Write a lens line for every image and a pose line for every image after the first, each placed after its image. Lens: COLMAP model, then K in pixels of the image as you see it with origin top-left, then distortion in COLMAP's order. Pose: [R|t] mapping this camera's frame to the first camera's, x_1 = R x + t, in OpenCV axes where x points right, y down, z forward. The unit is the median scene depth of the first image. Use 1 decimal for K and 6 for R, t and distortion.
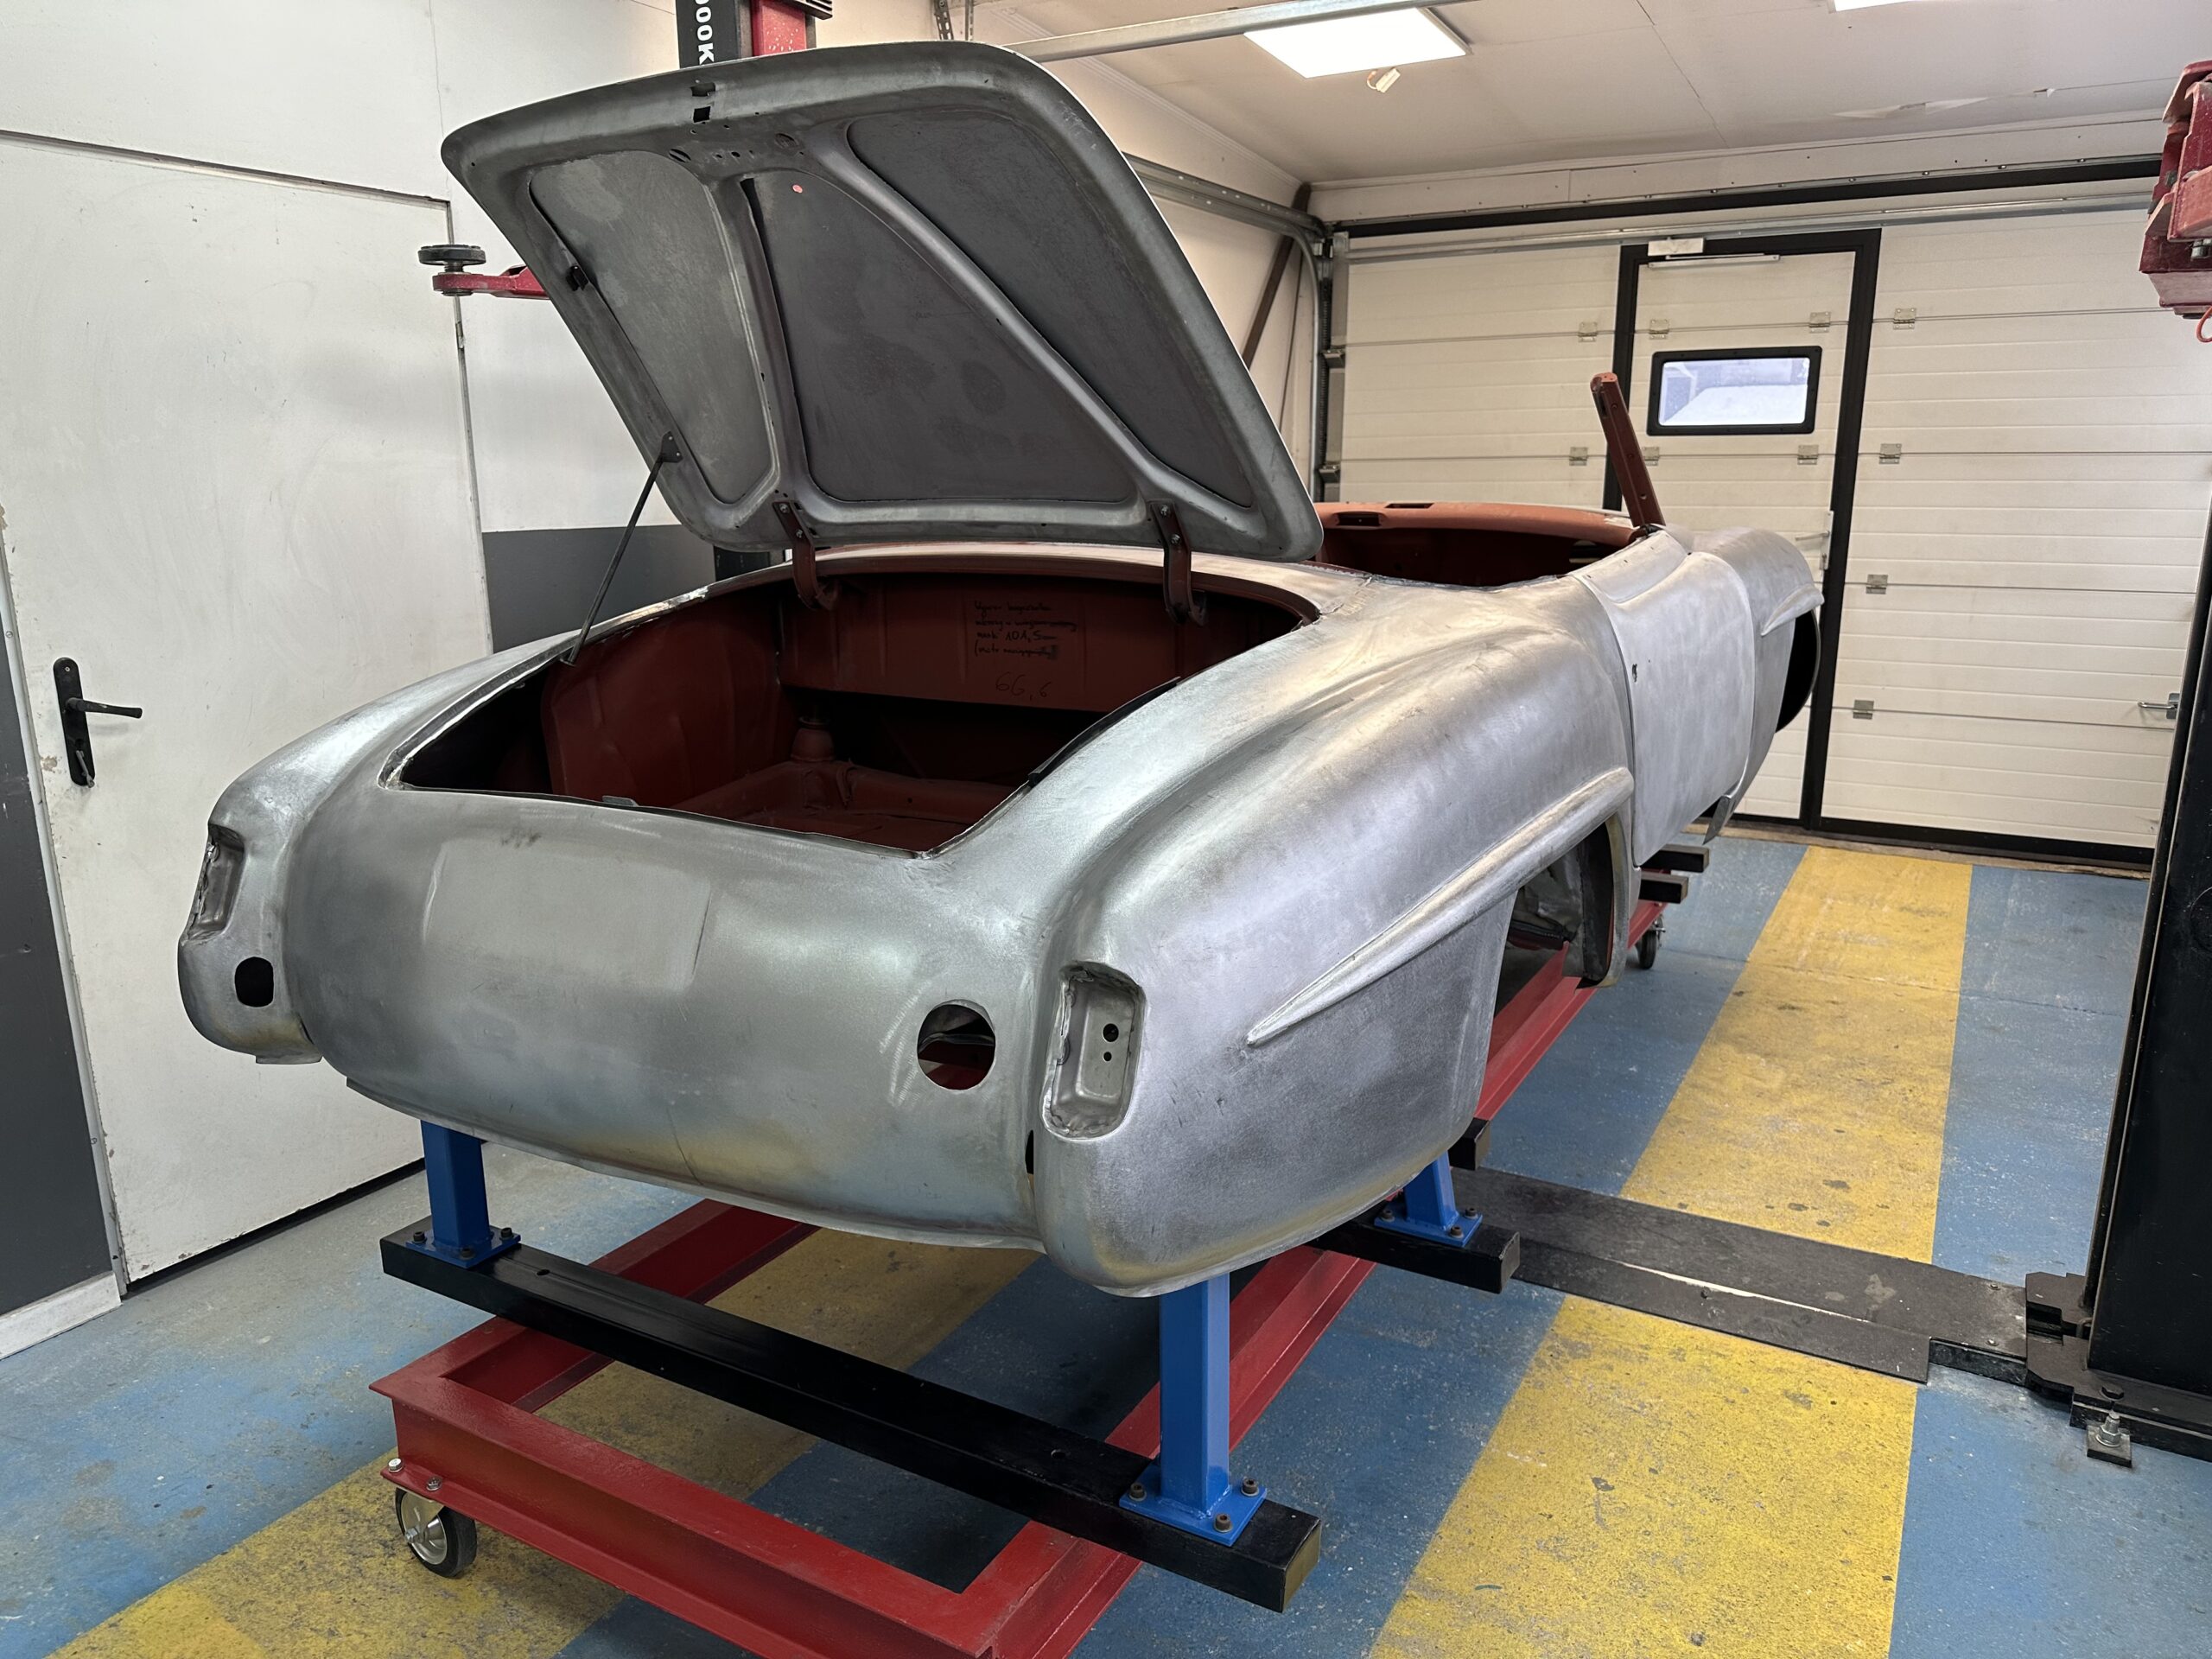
lens RADIAL K [[1579.6, 0, 1102.9], [0, 1579.6, 845.6], [0, 0, 1]] dist [-0.010662, -0.000090]
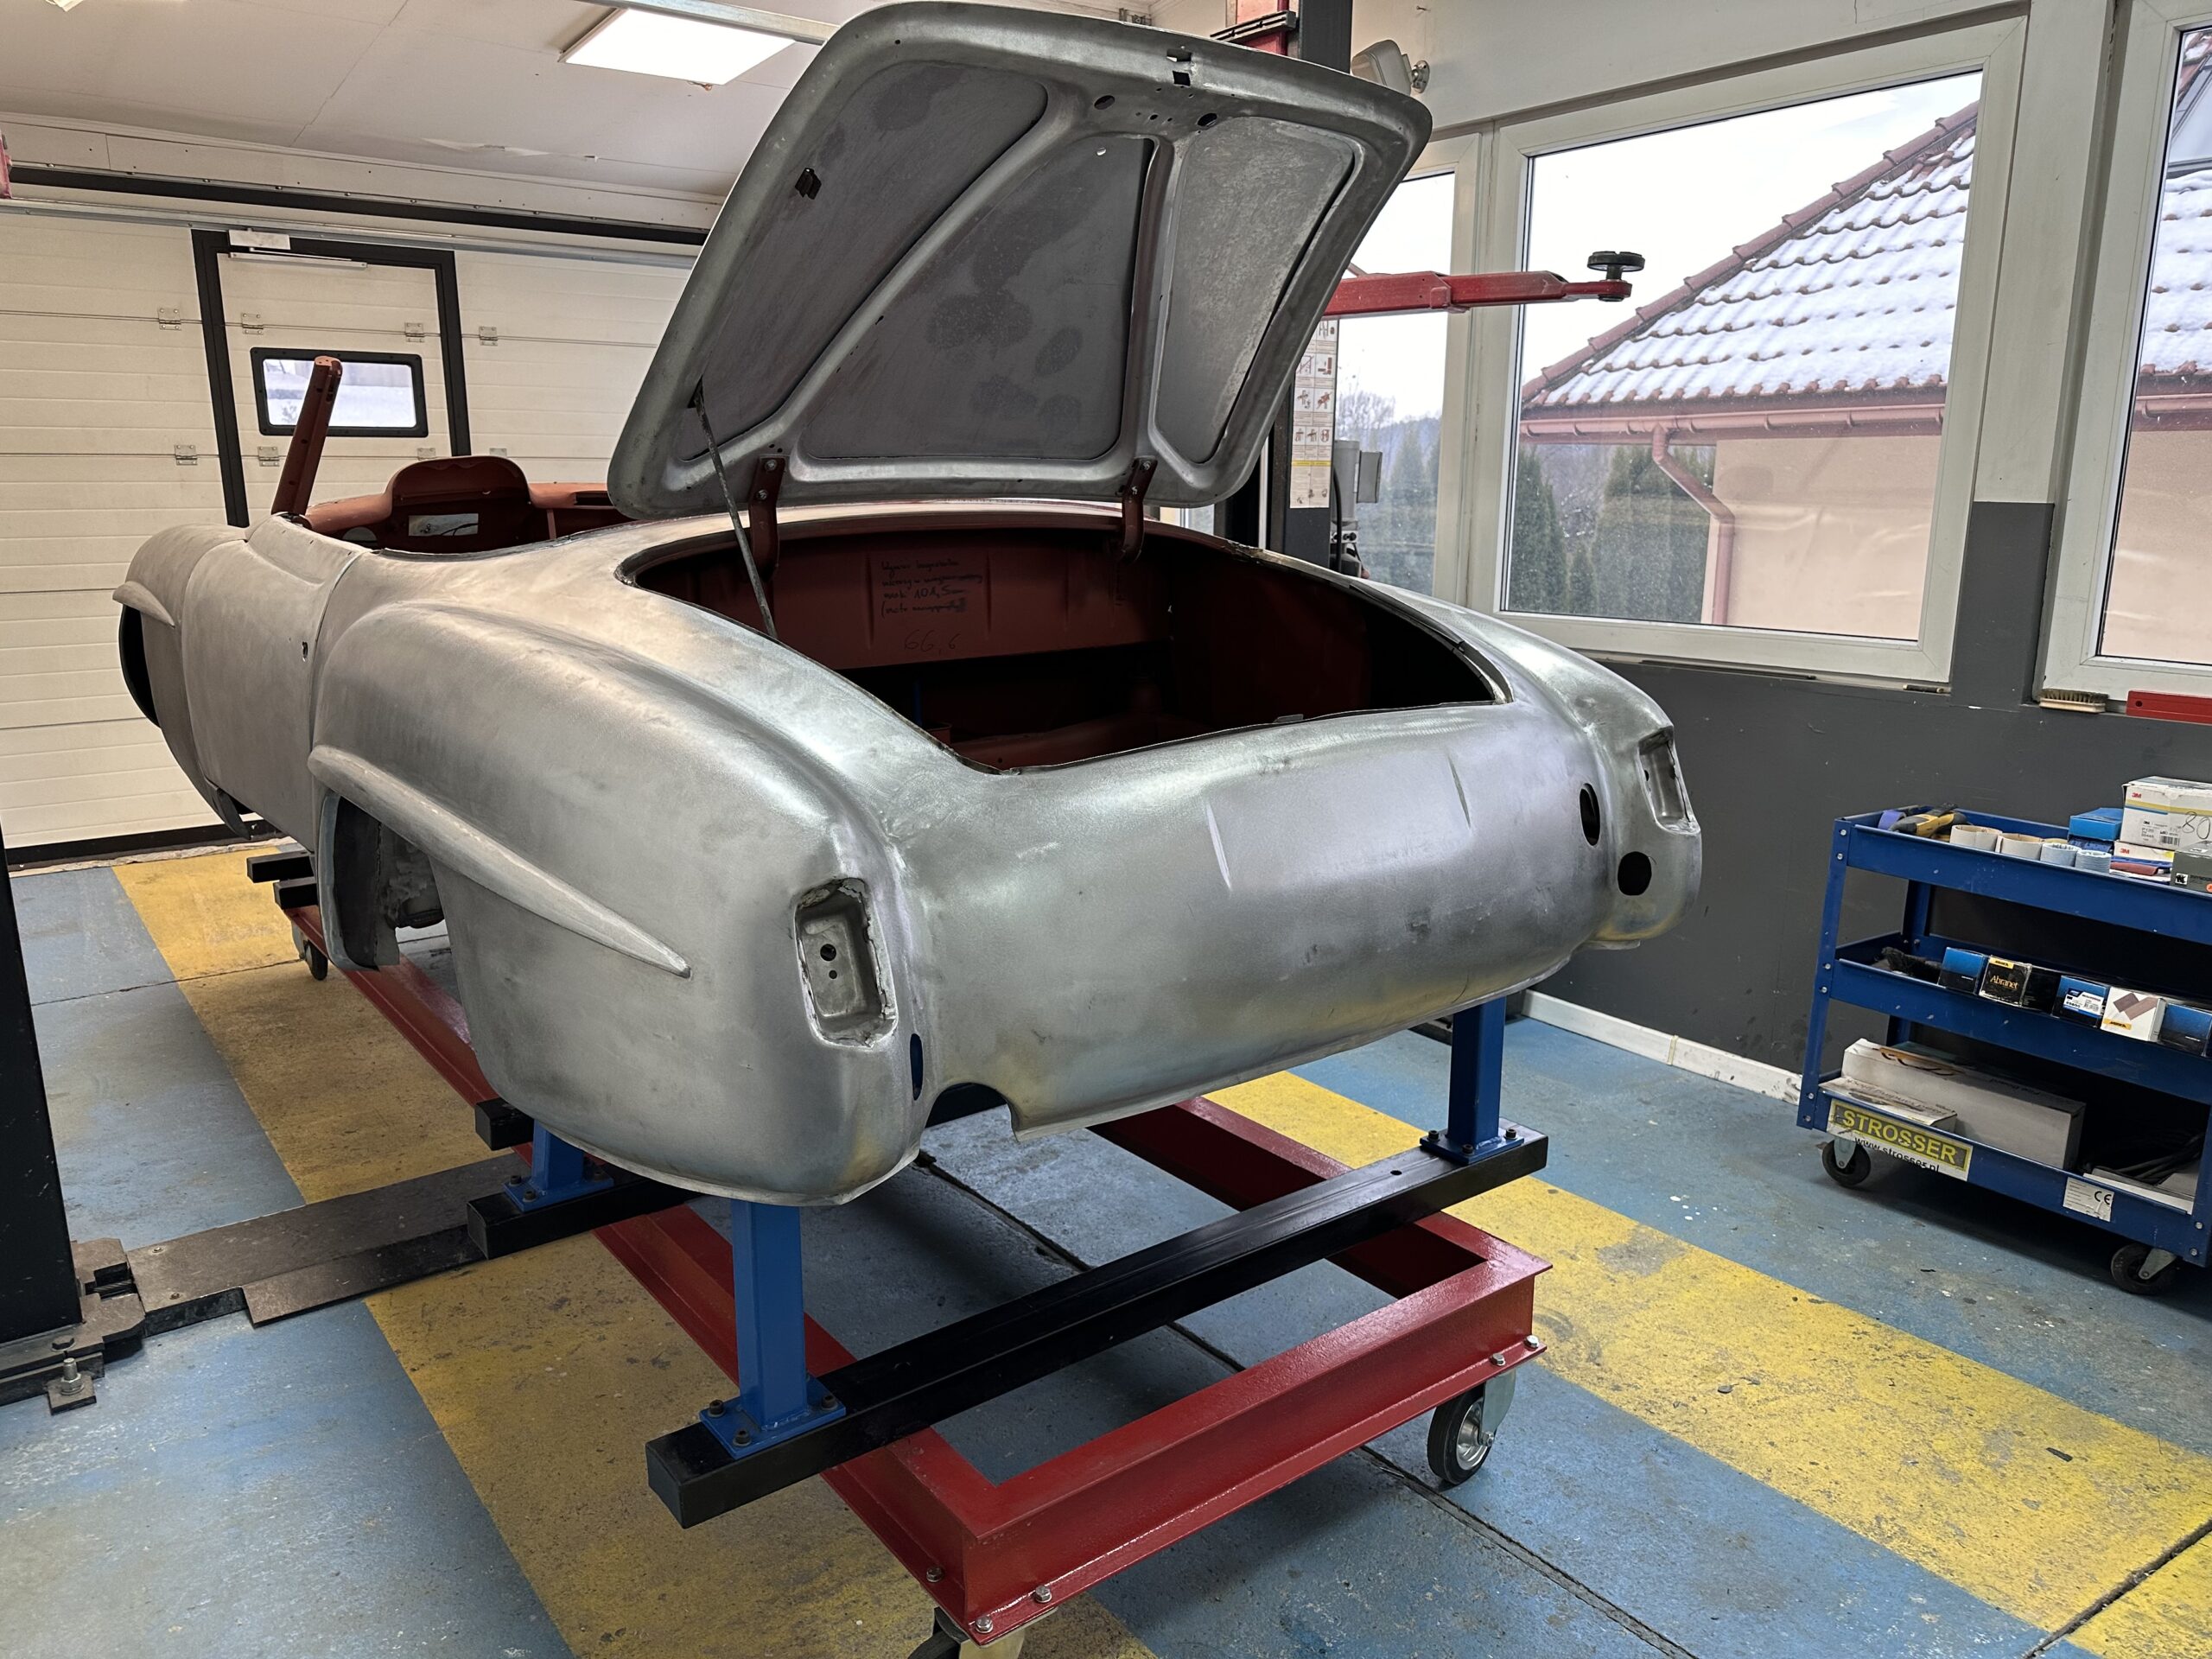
lens RADIAL K [[1579.6, 0, 1094.7], [0, 1579.6, 830.3], [0, 0, 1]] dist [-0.010662, -0.000090]
pose [[0.404791, -0.188165, 0.894840, -0.375196], [0.209558, 0.971643, 0.109520, -0.028356], [-0.890073, 0.143189, 0.432744, 0.188254]]
